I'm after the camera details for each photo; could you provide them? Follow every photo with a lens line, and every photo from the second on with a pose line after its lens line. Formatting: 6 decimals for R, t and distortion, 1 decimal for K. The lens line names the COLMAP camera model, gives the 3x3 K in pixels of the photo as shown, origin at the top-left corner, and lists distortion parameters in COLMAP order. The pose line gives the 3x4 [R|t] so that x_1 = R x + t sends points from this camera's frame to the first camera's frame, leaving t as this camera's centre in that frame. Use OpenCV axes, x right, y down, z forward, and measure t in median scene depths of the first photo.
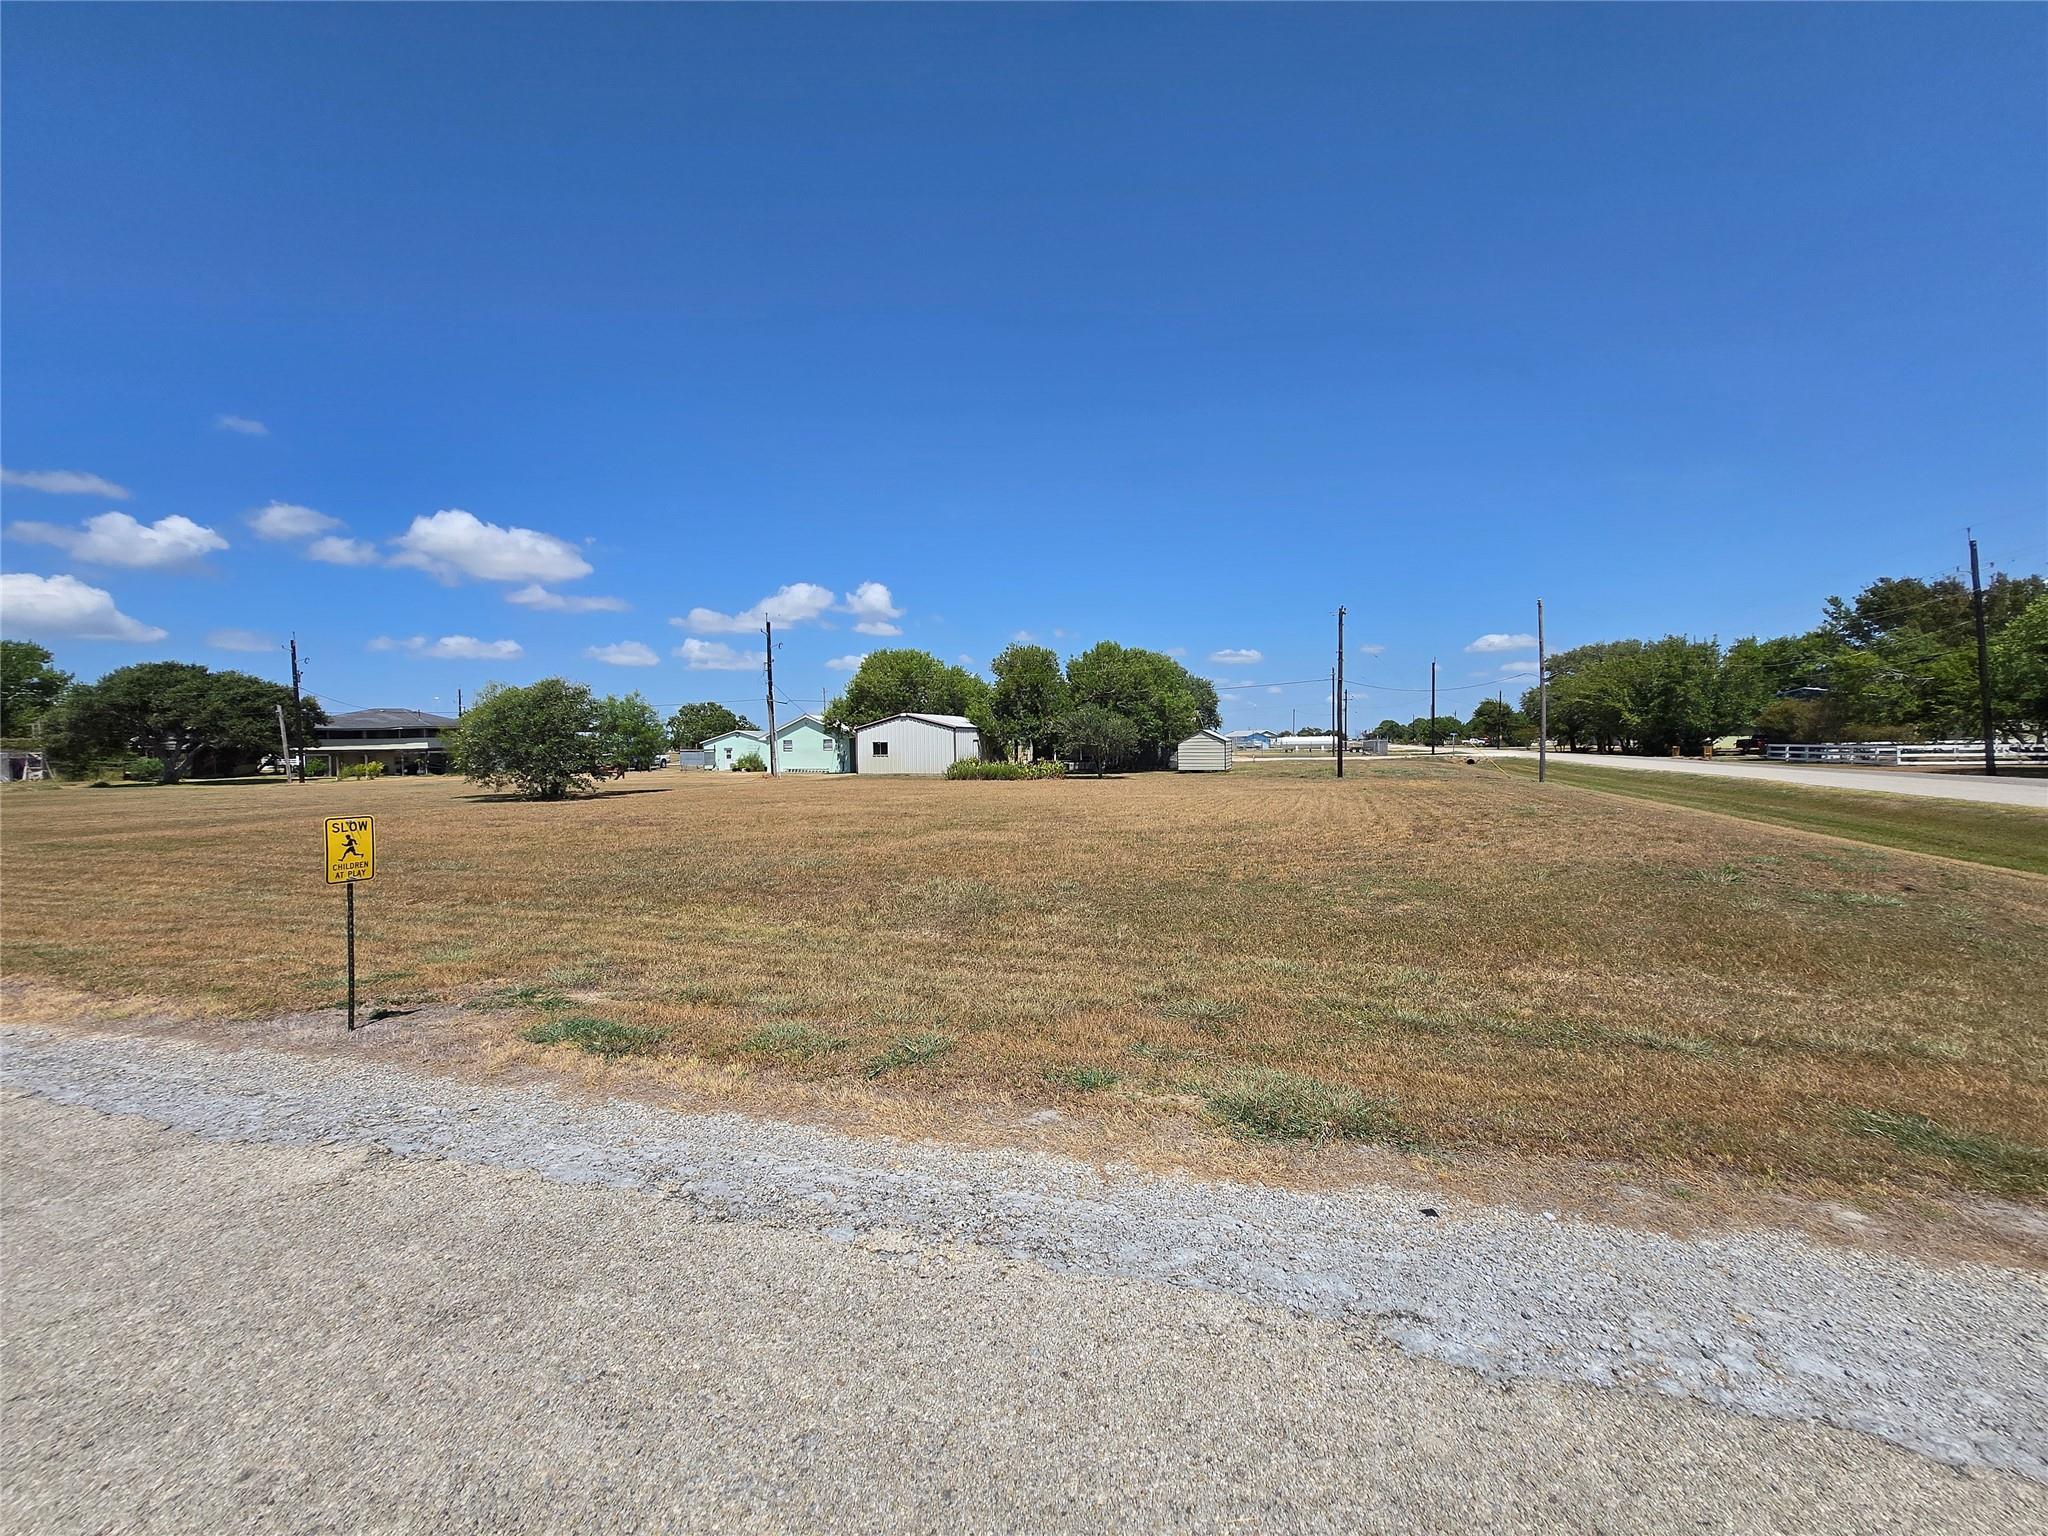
lens RADIAL K [[809.4, 0, 1036.9], [0, 809.4, 773.2], [0, 0, 1]] dist [0.001536, -0.001304]
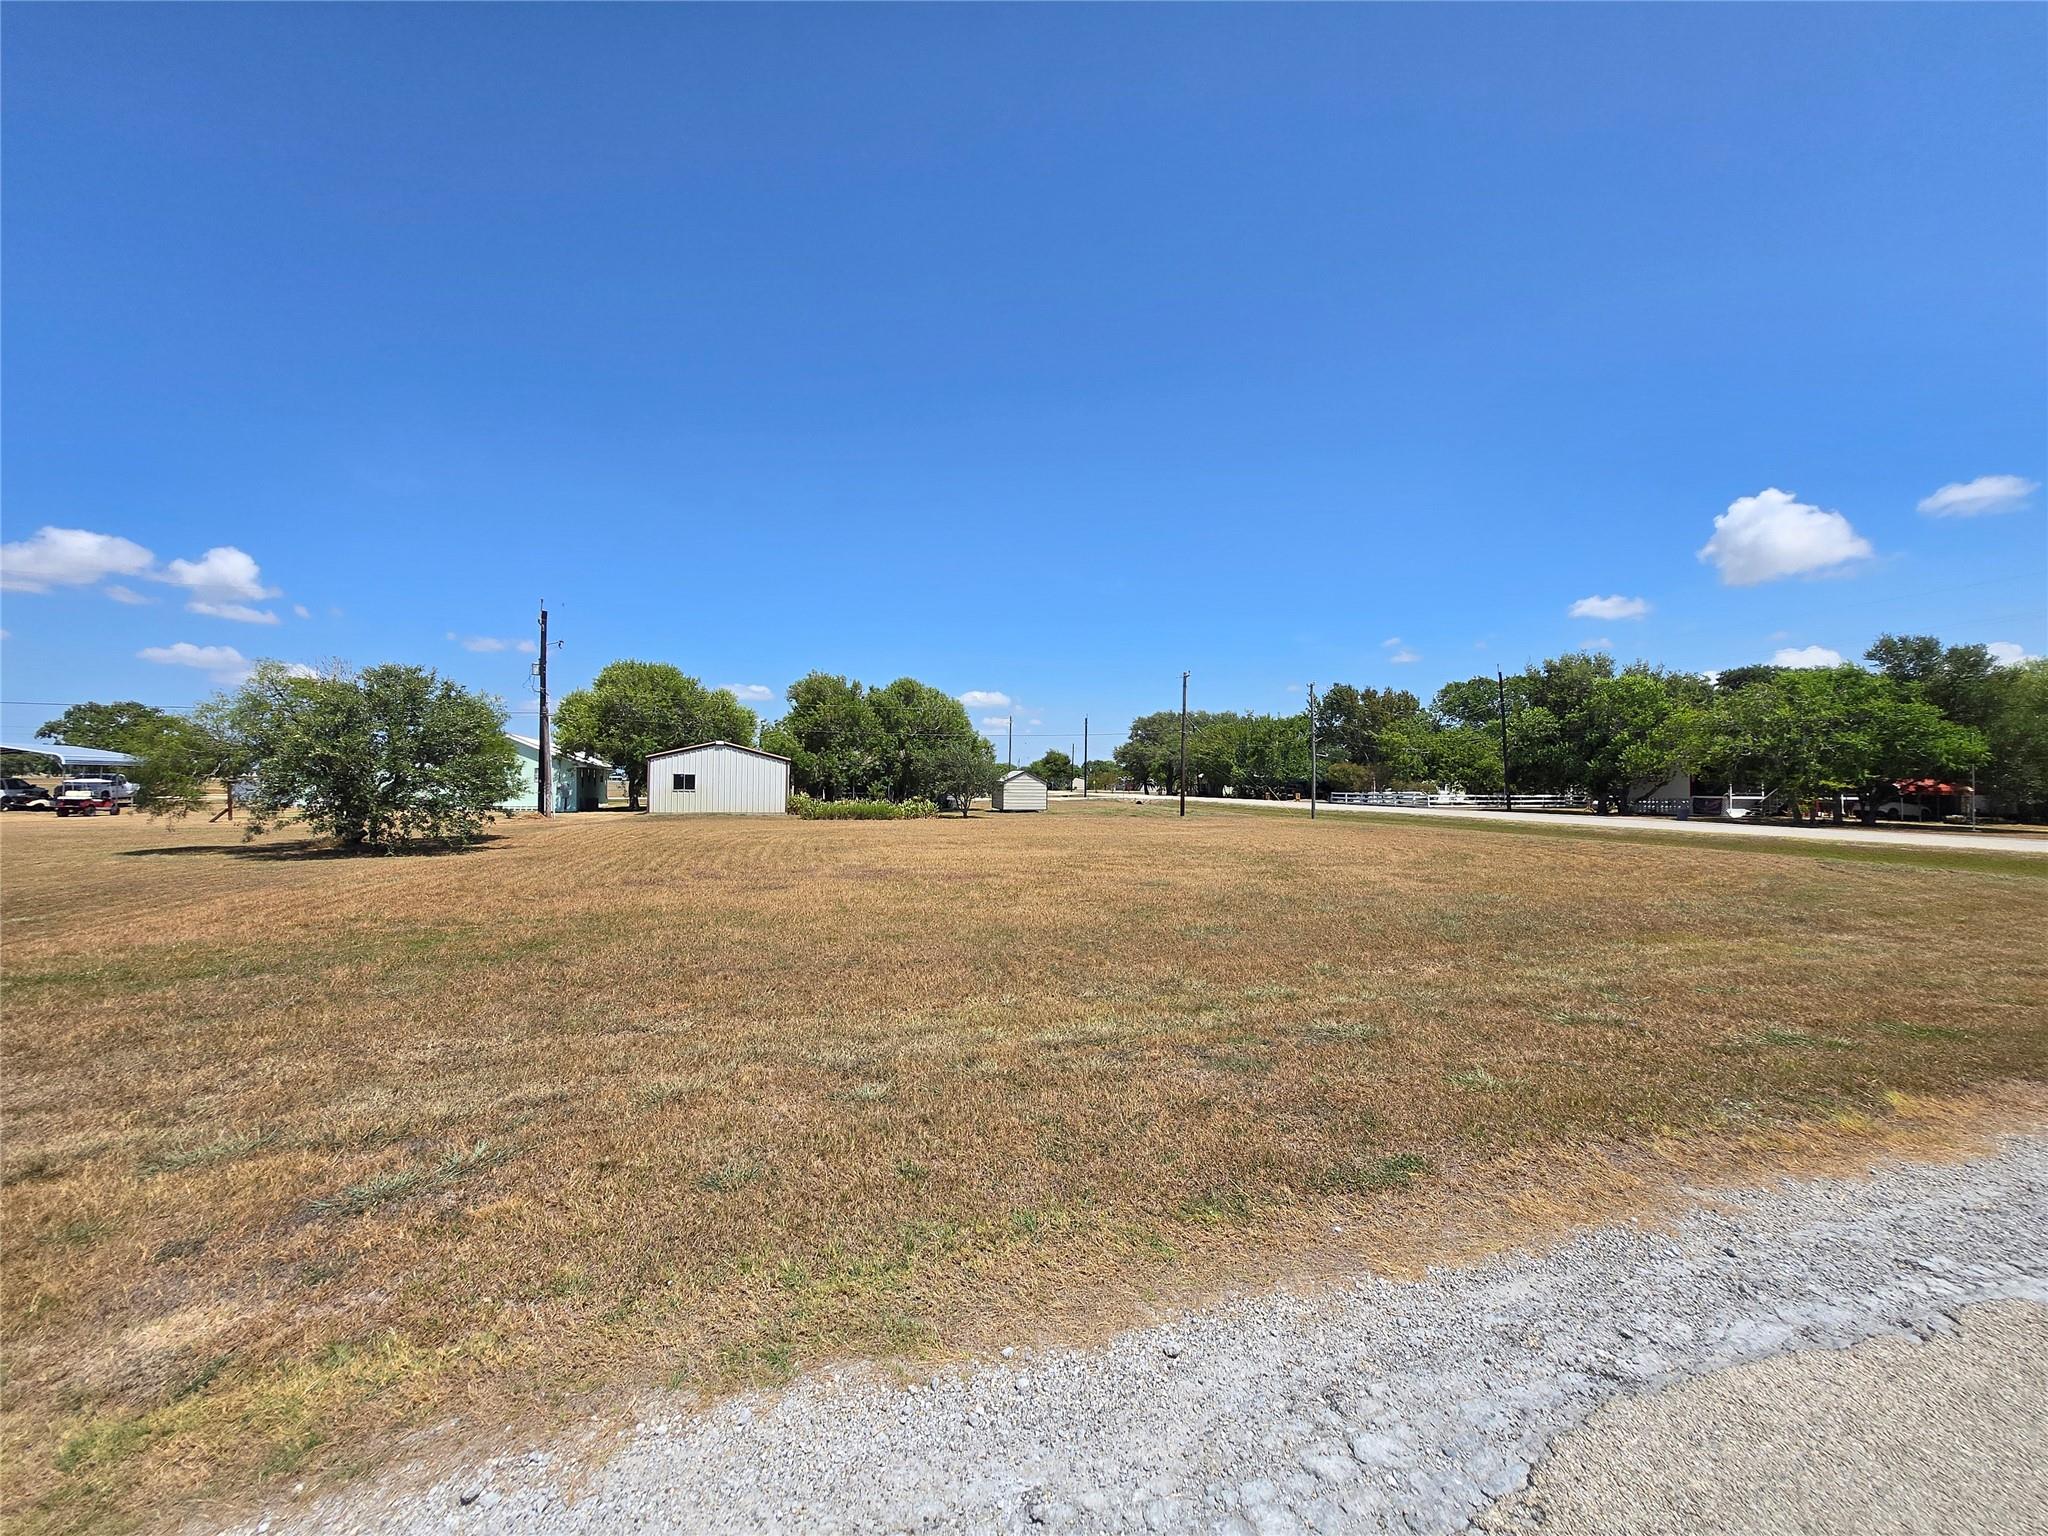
lens RADIAL K [[809.4, 0, 1040.9], [0, 809.4, 765.8], [0, 0, 1]] dist [0.001536, -0.001304]
pose [[0.824929, 0.033666, 0.564232, -0.281817], [-0.001099, 0.998318, -0.057961, 0.000433], [-0.565235, 0.047194, 0.823579, 0.093094]]
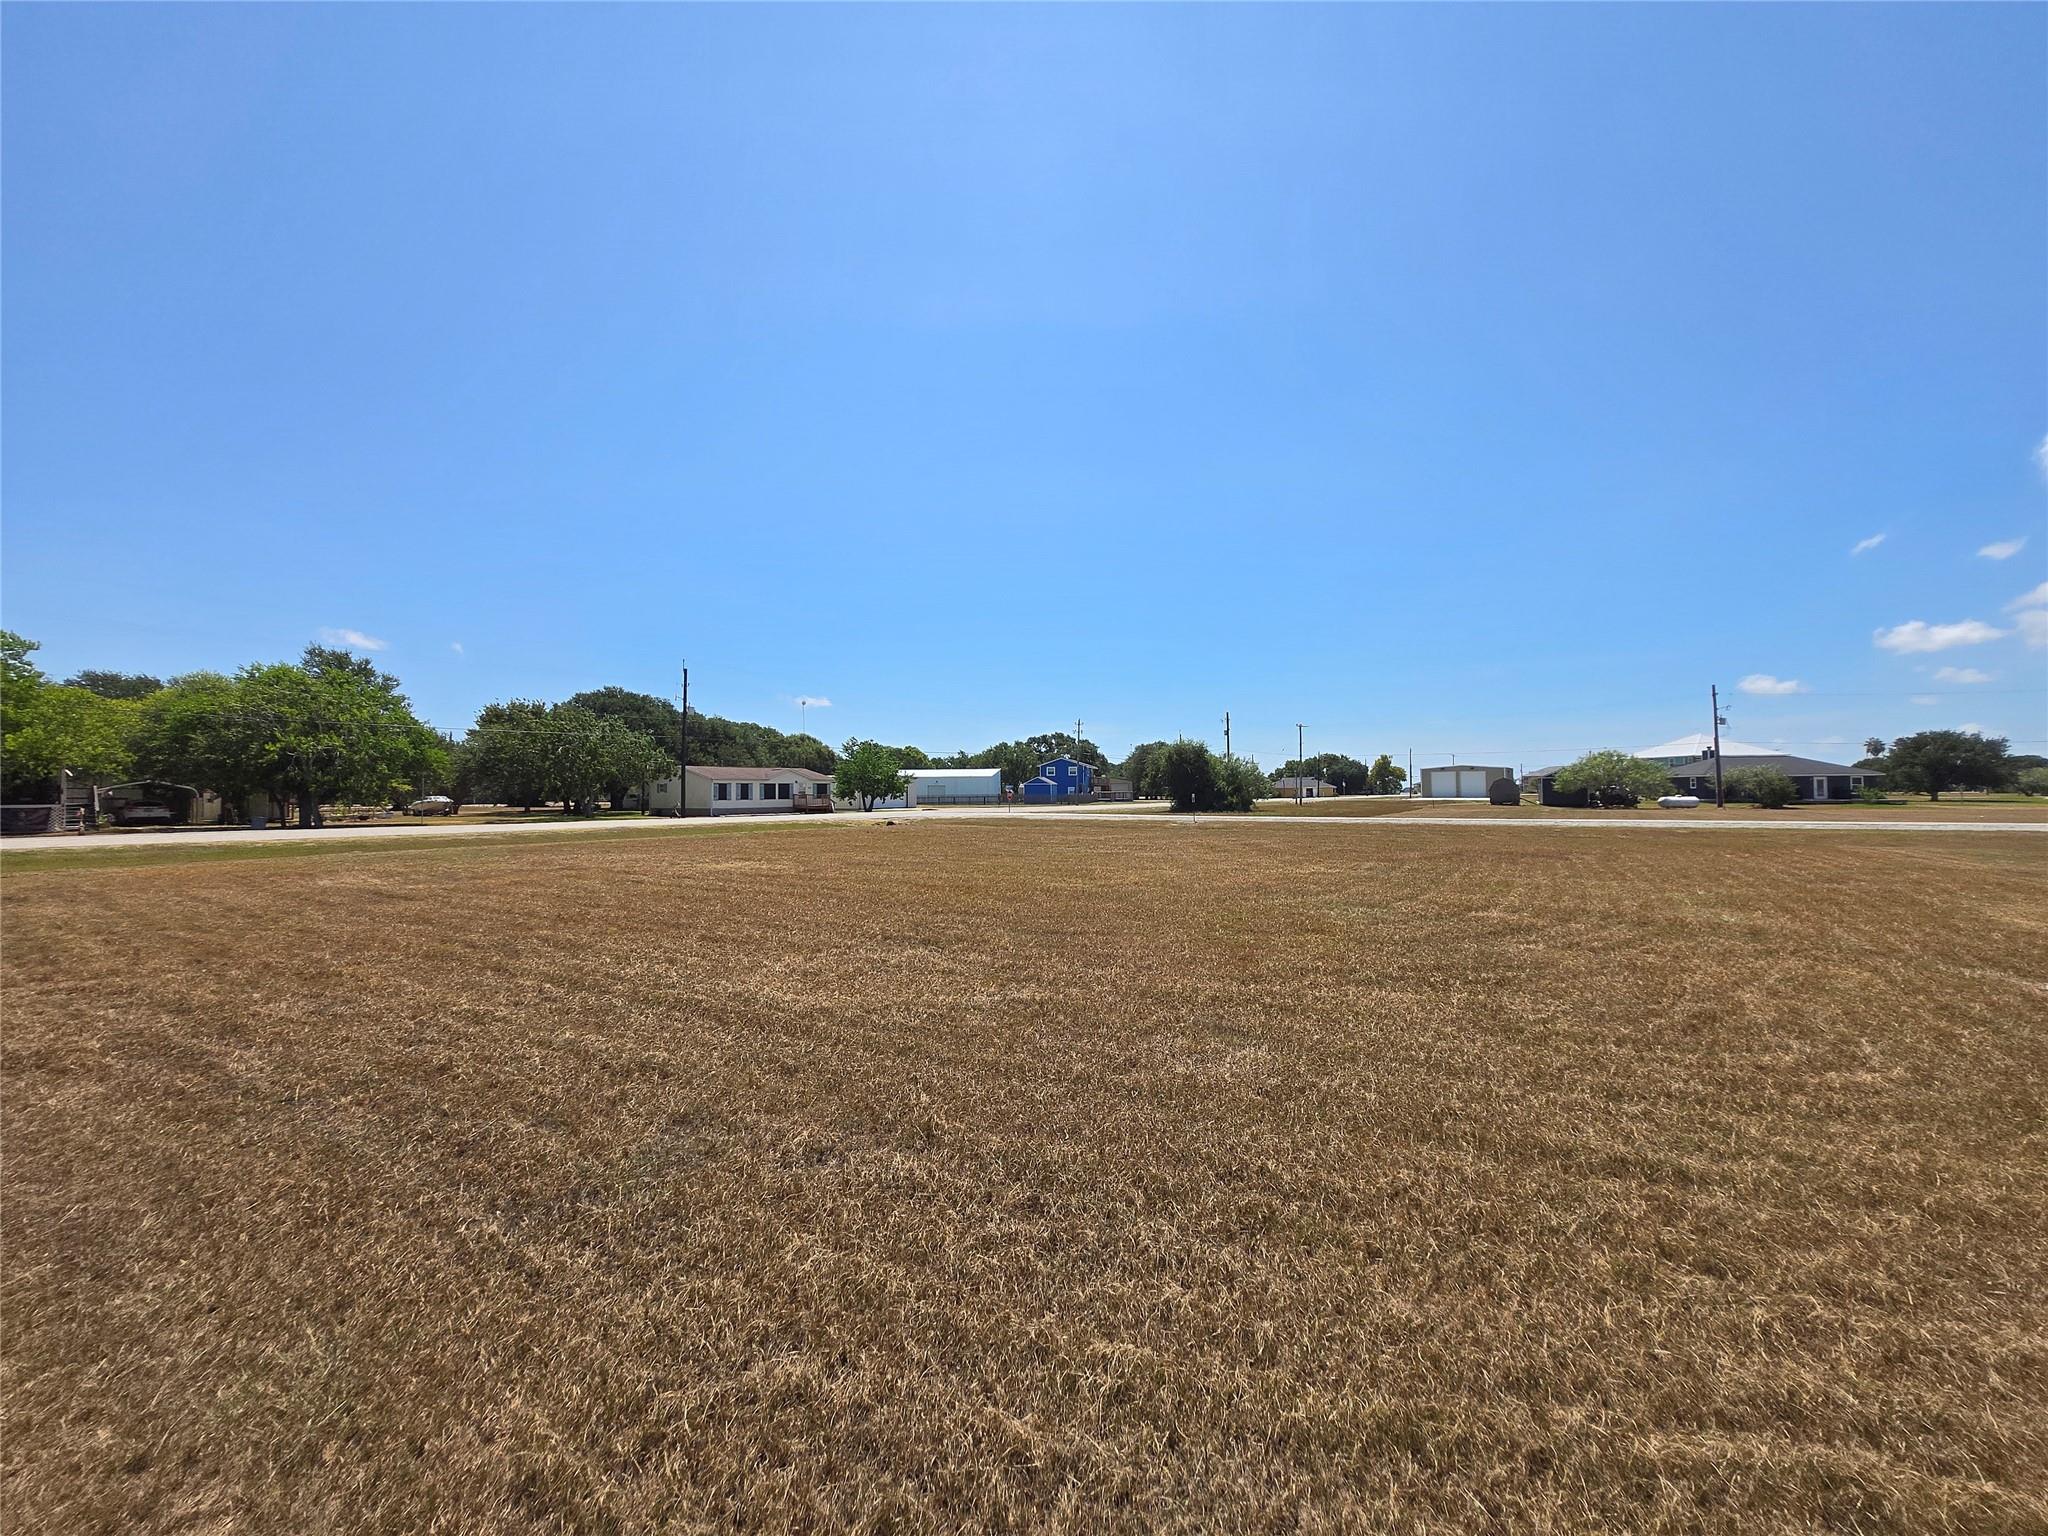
lens RADIAL K [[809.4, 0, 1022.1], [0, 809.4, 790.1], [0, 0, 1]] dist [0.001536, -0.001304]
pose [[-0.957654, 0.022738, 0.287024, -0.117428], [0.032636, 0.999024, 0.029749, -0.021251], [-0.286068, 0.037856, -0.957461, 0.721359]]
